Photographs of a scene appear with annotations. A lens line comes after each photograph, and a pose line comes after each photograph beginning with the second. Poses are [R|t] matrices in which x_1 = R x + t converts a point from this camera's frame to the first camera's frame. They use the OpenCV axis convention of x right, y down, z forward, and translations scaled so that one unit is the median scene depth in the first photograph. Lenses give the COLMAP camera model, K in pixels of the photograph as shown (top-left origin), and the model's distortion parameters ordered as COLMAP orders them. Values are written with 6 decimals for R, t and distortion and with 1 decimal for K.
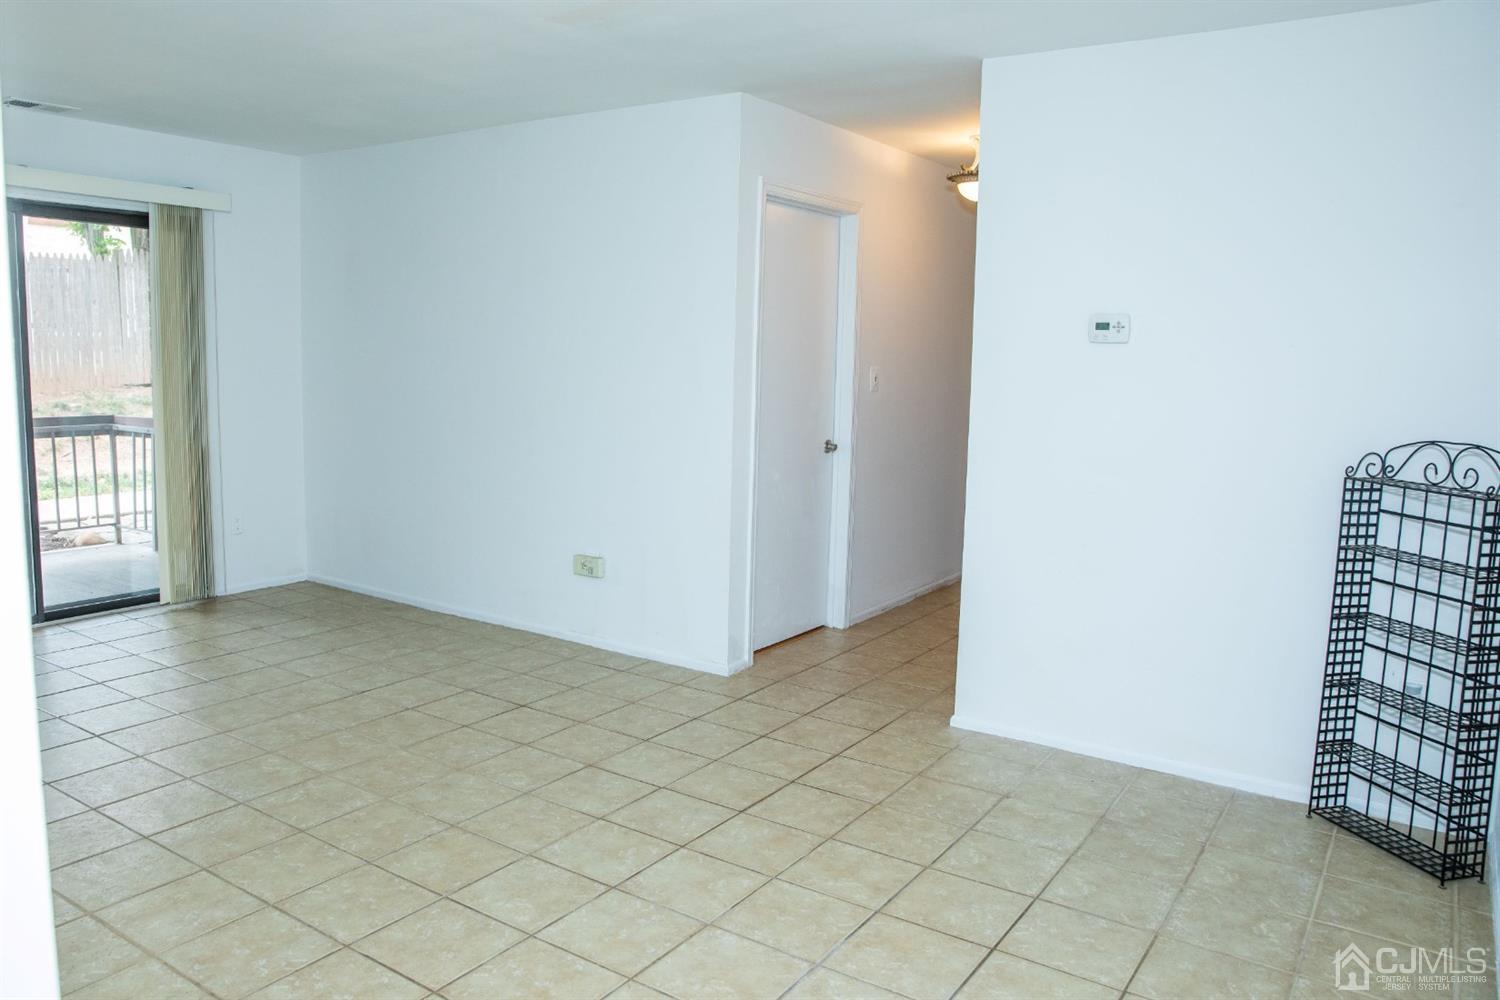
lens RADIAL K [[1090.7, 0, 705.7], [0, 1090.7, 496.0], [0, 0, 1]] dist [-0.112975, 0.089785]
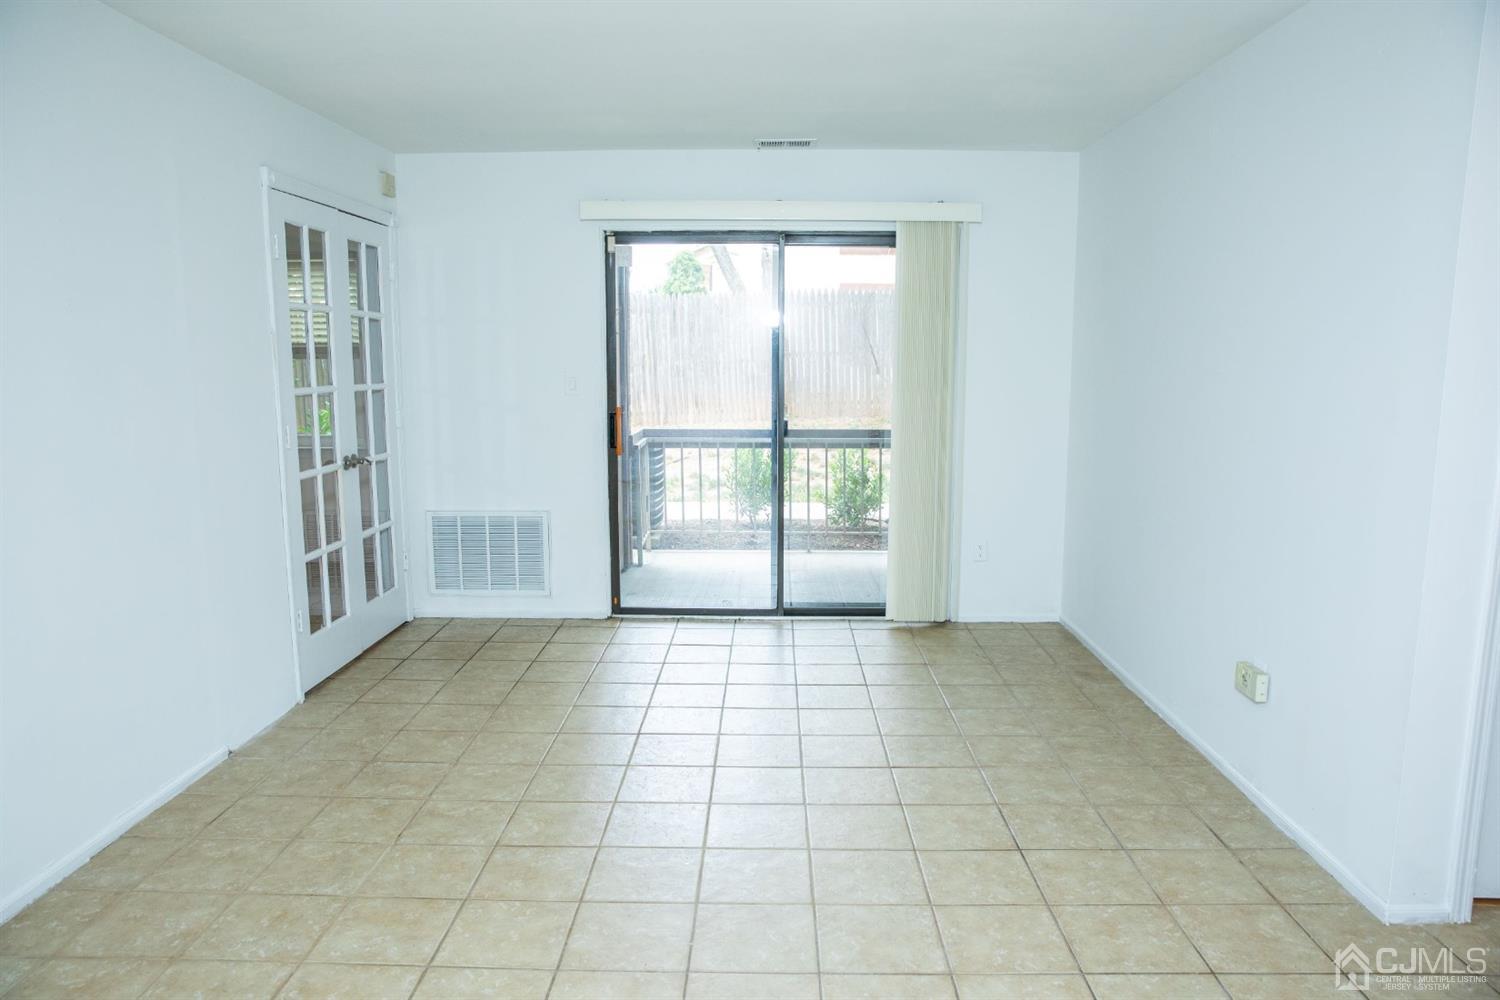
lens RADIAL K [[1024.6, 0, 751.1], [0, 1024.6, 507.9], [0, 0, 1]] dist [-0.109730, 0.085604]
pose [[0.560928, 0.100034, -0.821799, 0.228972], [-0.099948, 0.993595, 0.052725, -0.047230], [0.821809, 0.052562, 0.567333, 0.383409]]
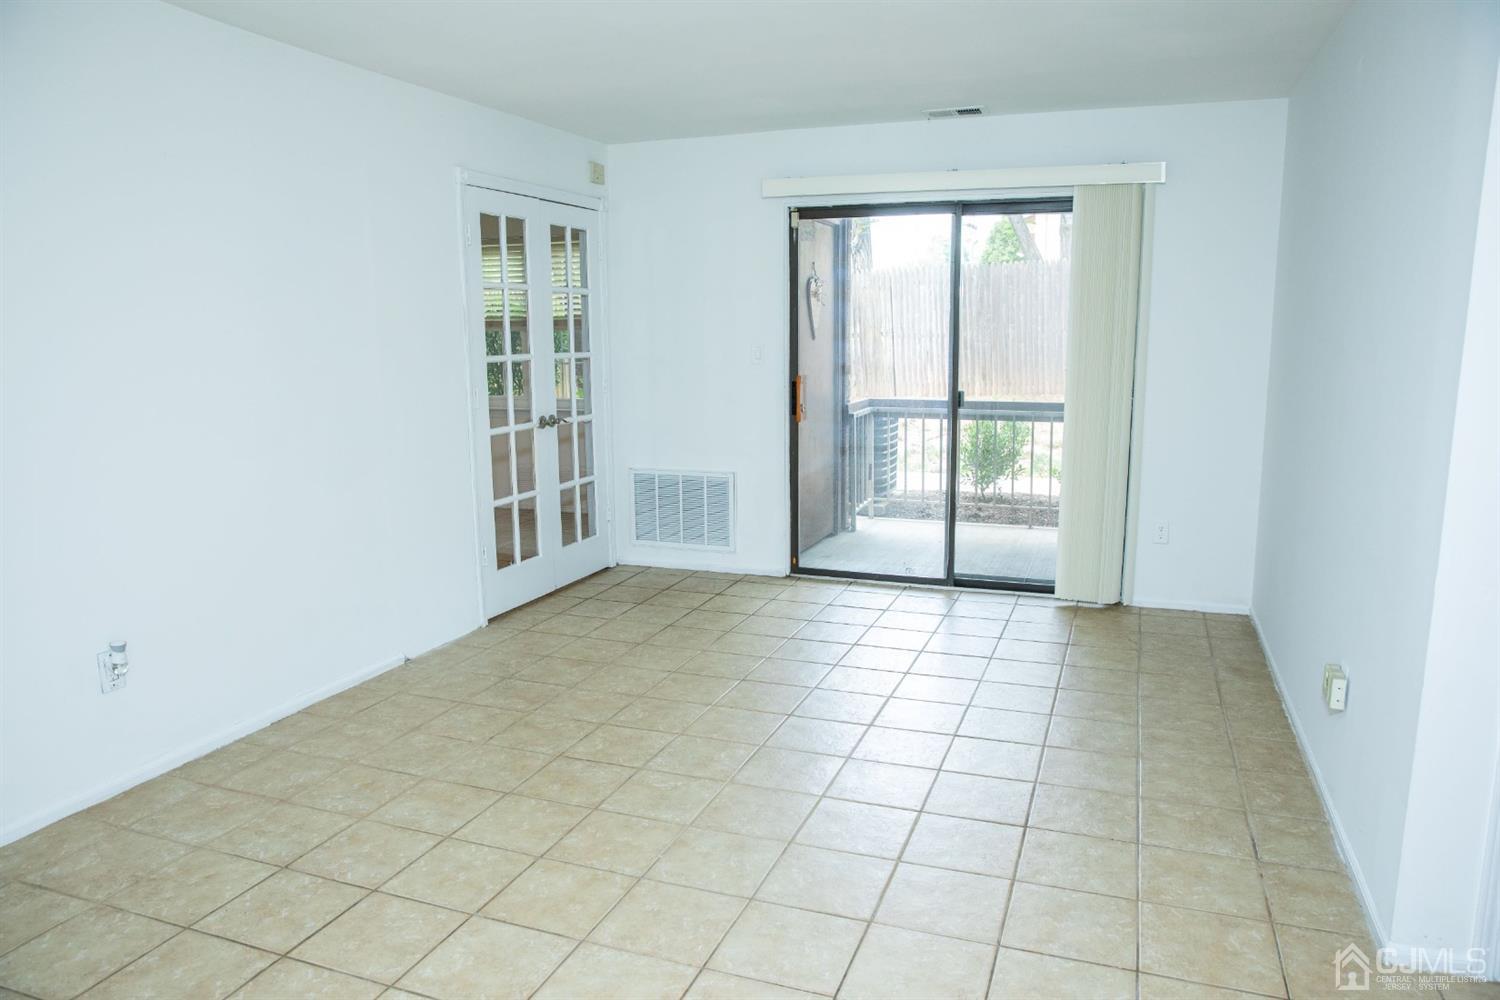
lens RADIAL K [[1024.6, 0, 751.1], [0, 1024.6, 507.9], [0, 0, 1]] dist [-0.109730, 0.085604]
pose [[0.255068, 0.143455, -0.956222, 0.341877], [-0.117465, 0.986206, 0.116620, -0.063866], [0.959761, 0.082577, 0.268401, 0.532778]]
